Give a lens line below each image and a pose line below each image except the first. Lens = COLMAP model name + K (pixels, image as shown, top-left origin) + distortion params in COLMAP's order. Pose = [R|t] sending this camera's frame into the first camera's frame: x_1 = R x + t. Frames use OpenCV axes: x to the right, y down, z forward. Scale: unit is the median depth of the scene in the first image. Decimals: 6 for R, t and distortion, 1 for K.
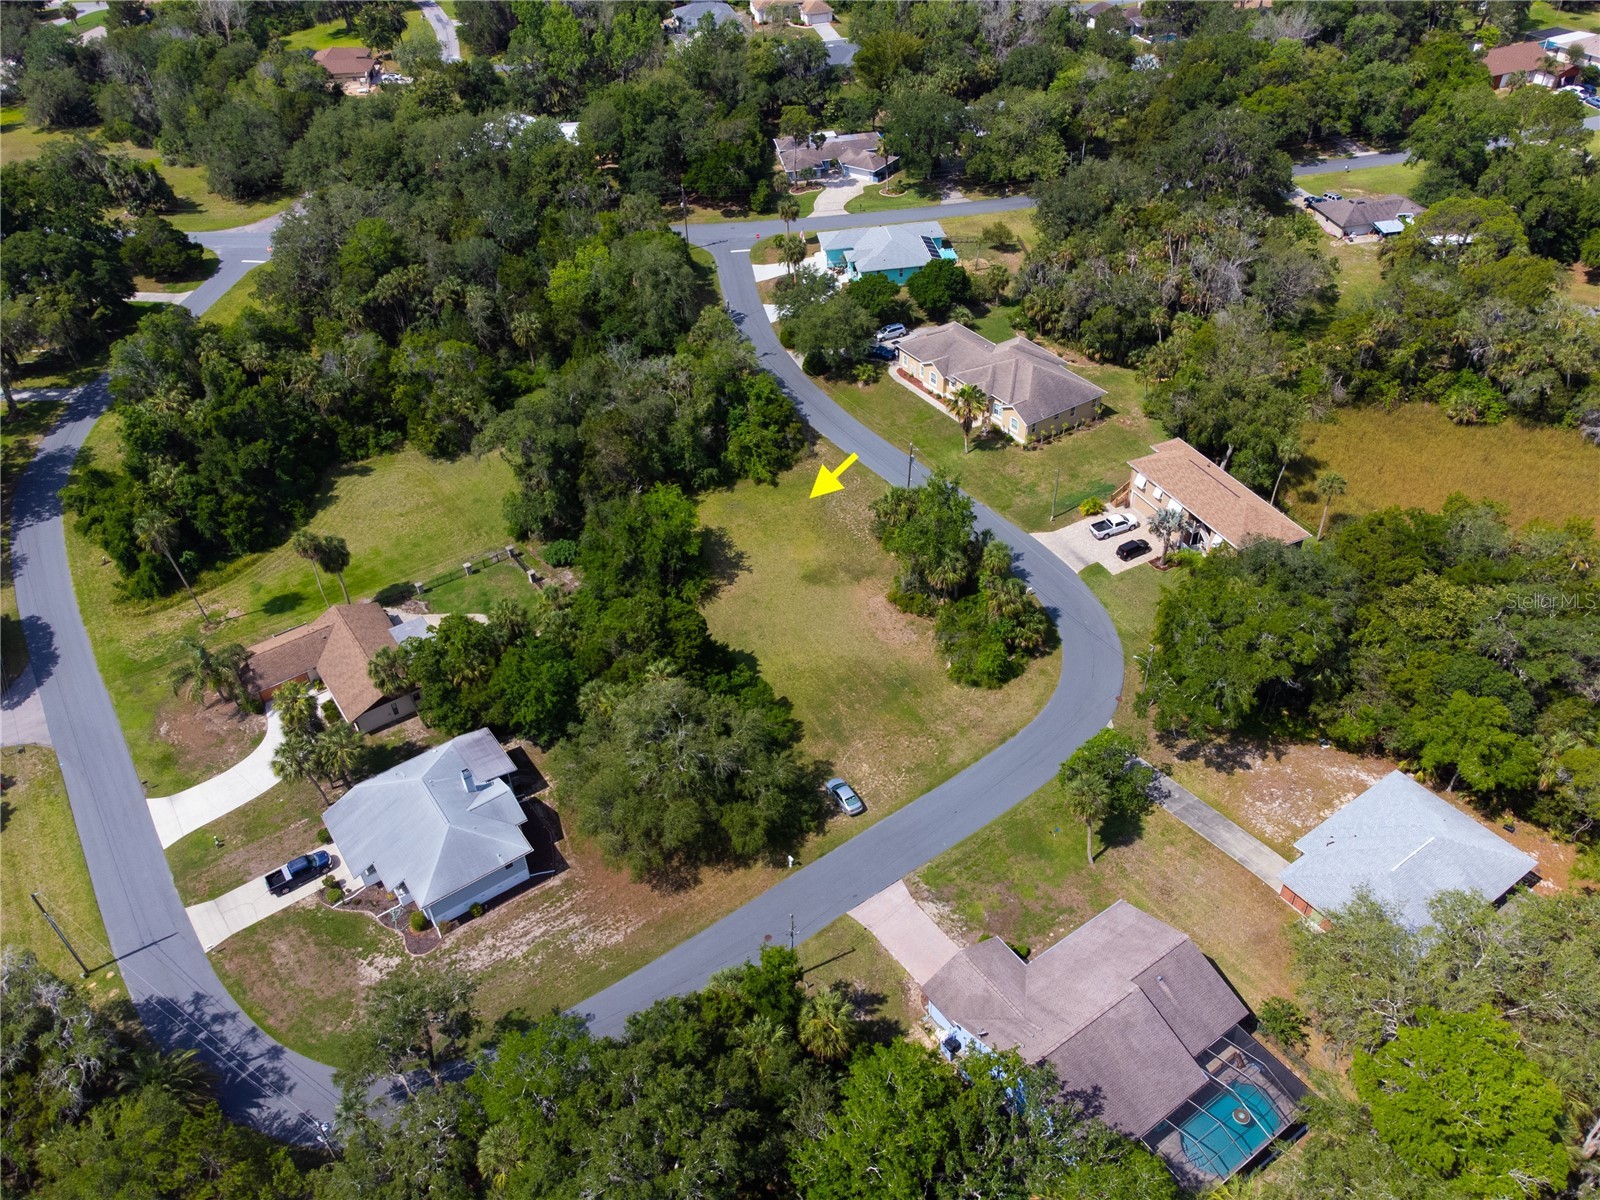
lens RADIAL K [[1187.9, 0, 786.9], [0, 1187.9, 590.0], [0, 0, 1]] dist [0.003004, 0.021267]
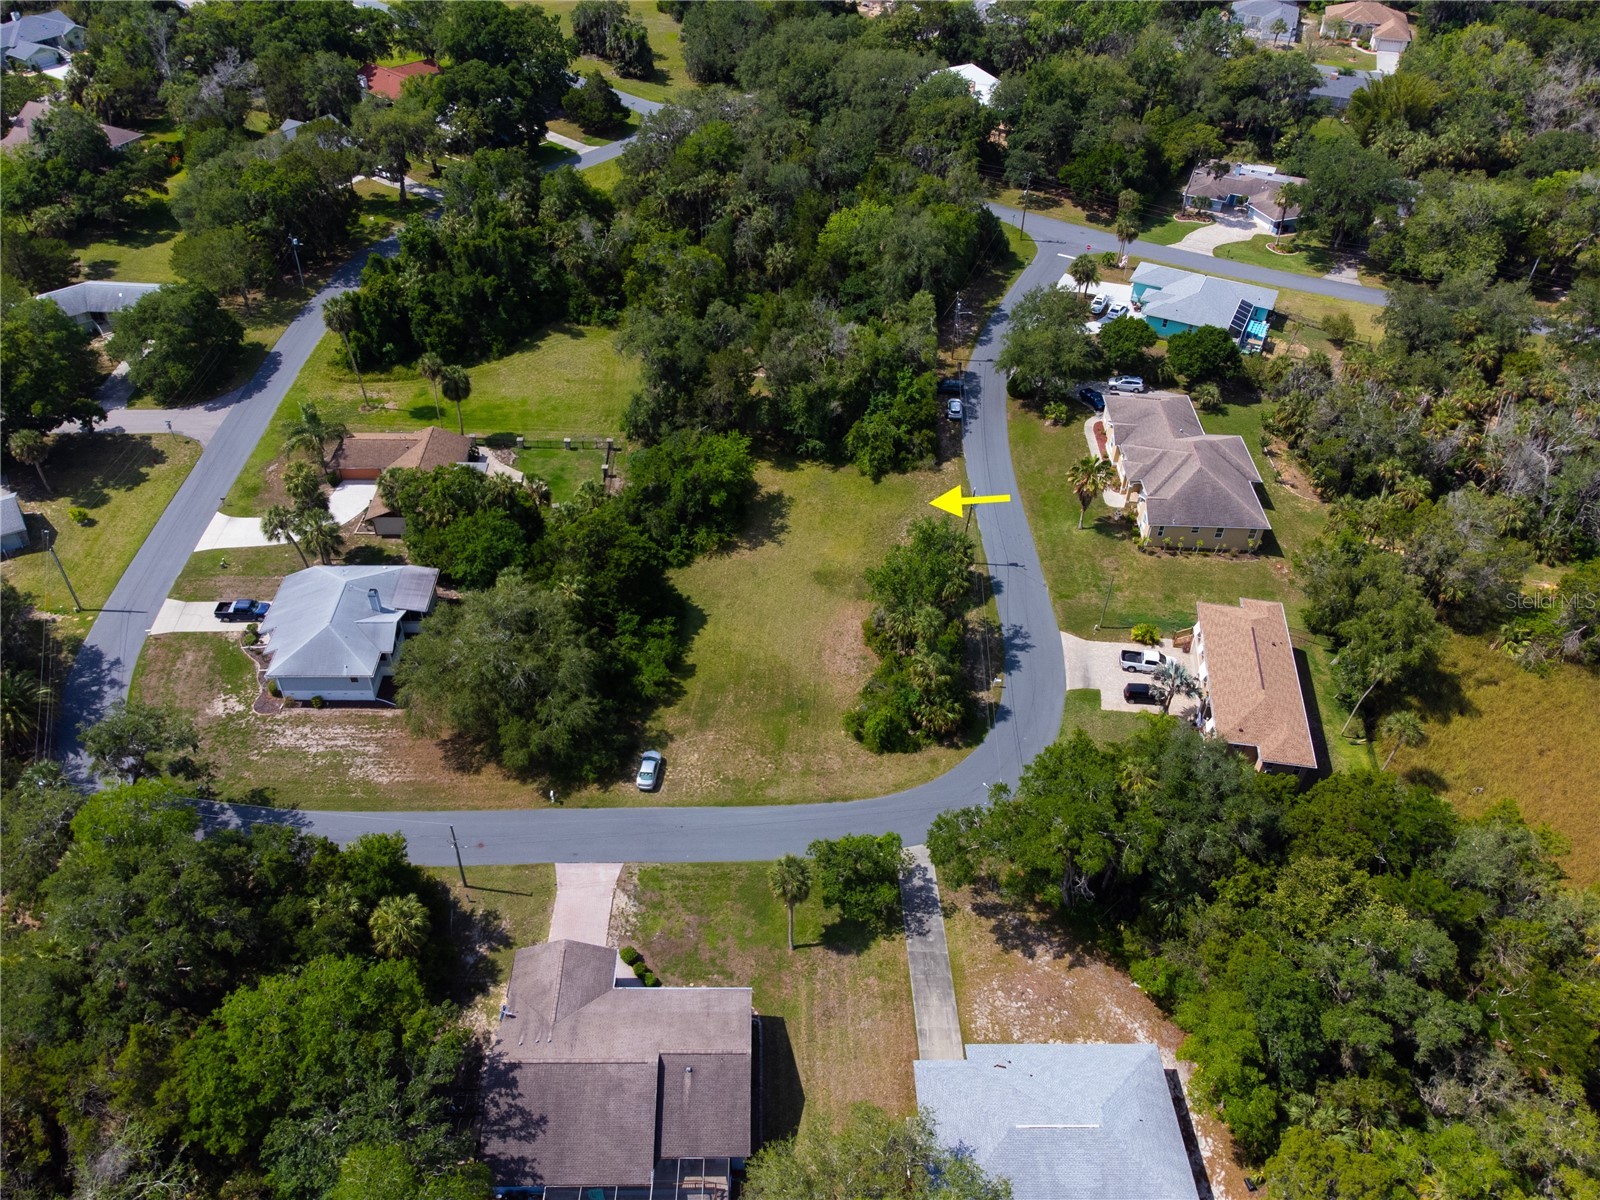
lens RADIAL K [[1187.9, 0, 788.5], [0, 1187.9, 591.5], [0, 0, 1]] dist [0.003004, 0.021267]
pose [[0.830148, 0.404411, -0.383804, 0.332539], [-0.391588, 0.912931, 0.114963, -0.088299], [0.396879, 0.054856, 0.916230, 0.086416]]
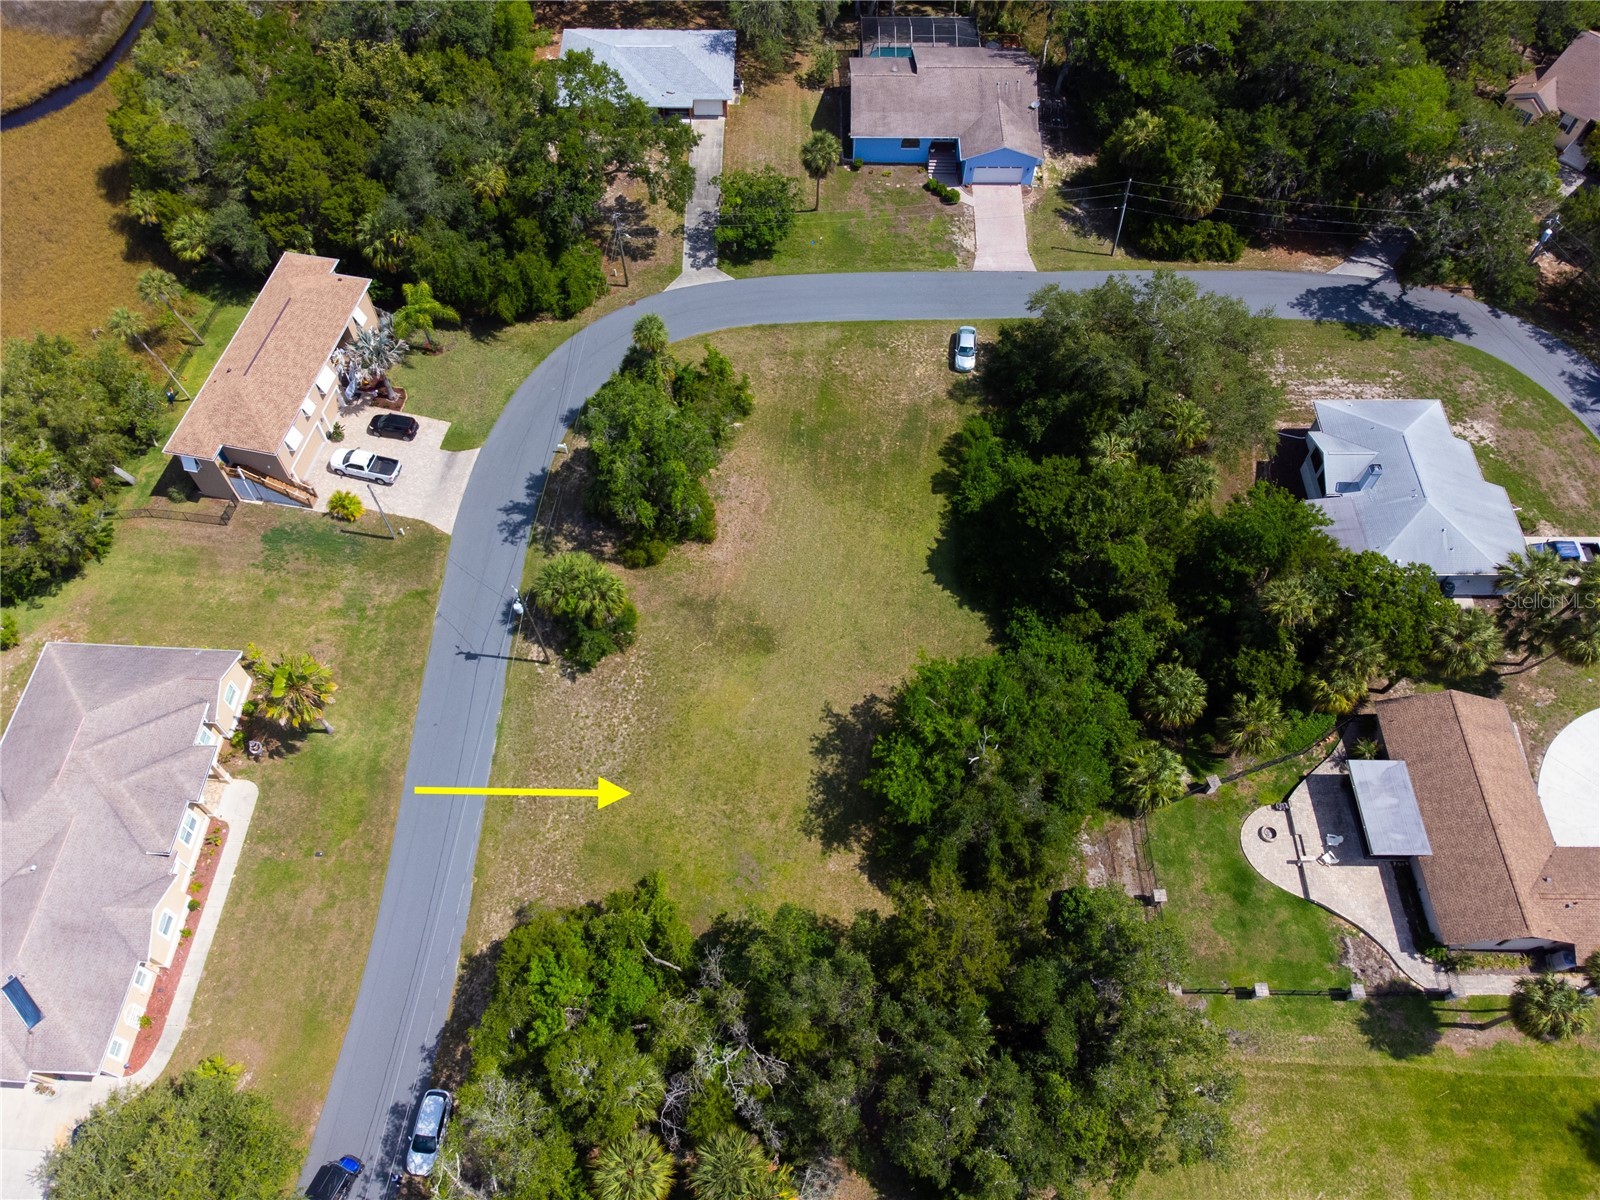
lens RADIAL K [[1187.9, 0, 779.3], [0, 1187.9, 593.1], [0, 0, 1]] dist [0.003004, 0.021267]
pose [[-0.814339, -0.462355, 0.350826, -0.178797], [0.397755, -0.004394, 0.917481, -0.534348], [-0.422661, 0.886684, 0.187483, 0.749642]]
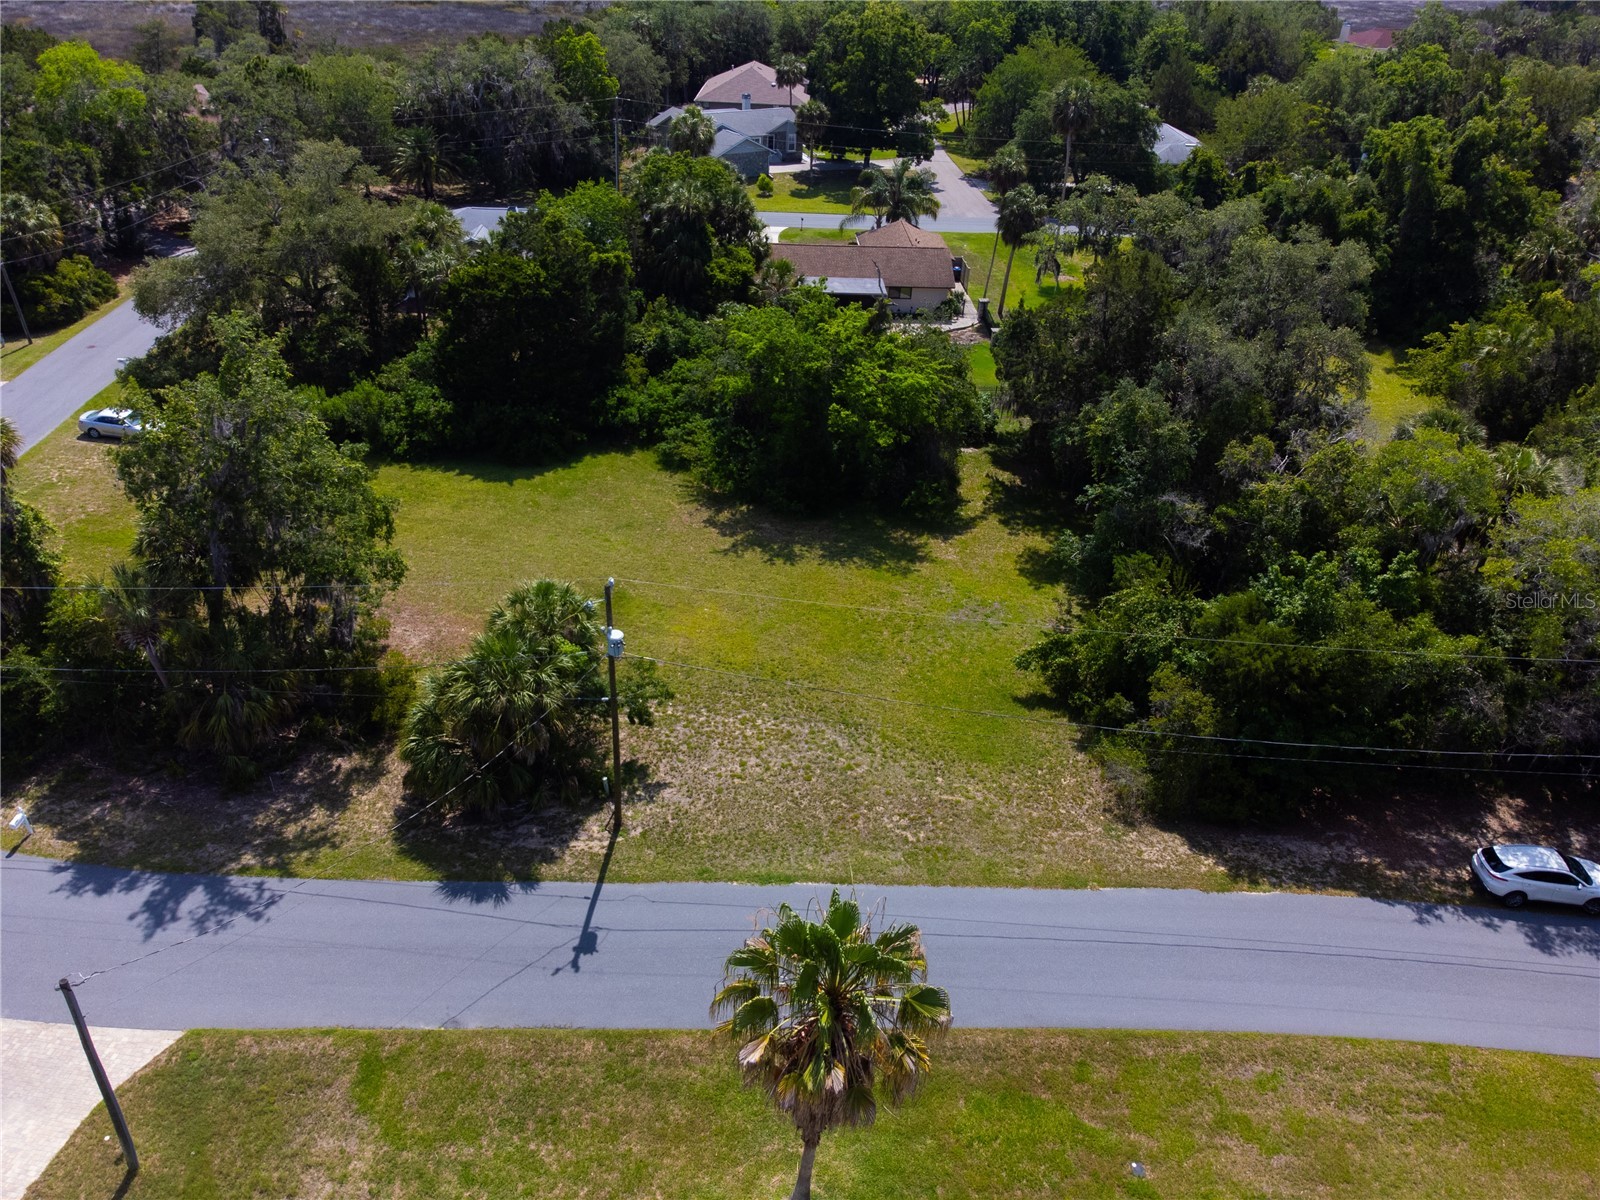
lens RADIAL K [[1187.9, 0, 788.9], [0, 1187.9, 609.0], [0, 0, 1]] dist [0.003004, 0.021267]
pose [[-0.542662, 0.458213, -0.703959, 0.244272], [-0.541651, 0.449655, 0.710228, -0.295357], [0.641975, 0.766714, 0.004181, 0.919195]]
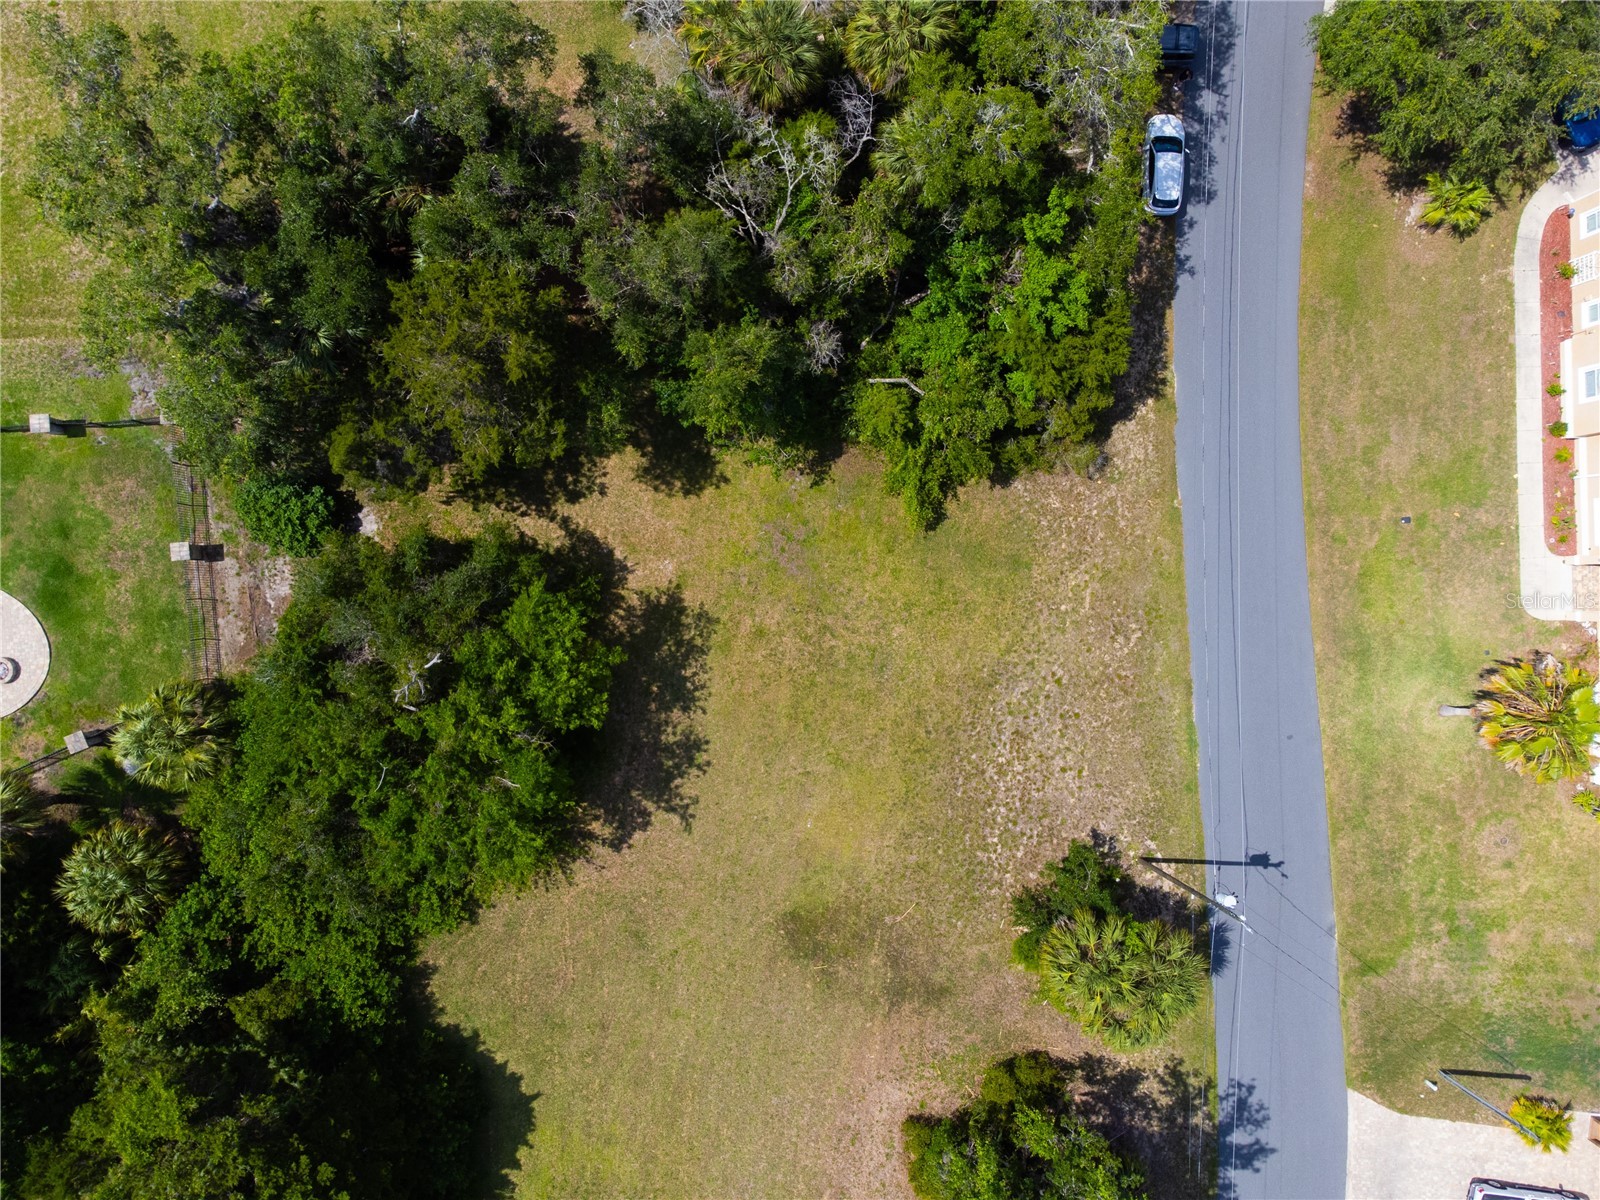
lens RADIAL K [[1187.9, 0, 792.3], [0, 1187.9, 578.6], [0, 0, 1]] dist [0.003004, 0.021267]
pose [[0.857211, 0.507834, 0.085406, -0.067852], [-0.386158, 0.524175, 0.759027, -0.332701], [0.340692, -0.683626, 0.645433, 0.724071]]
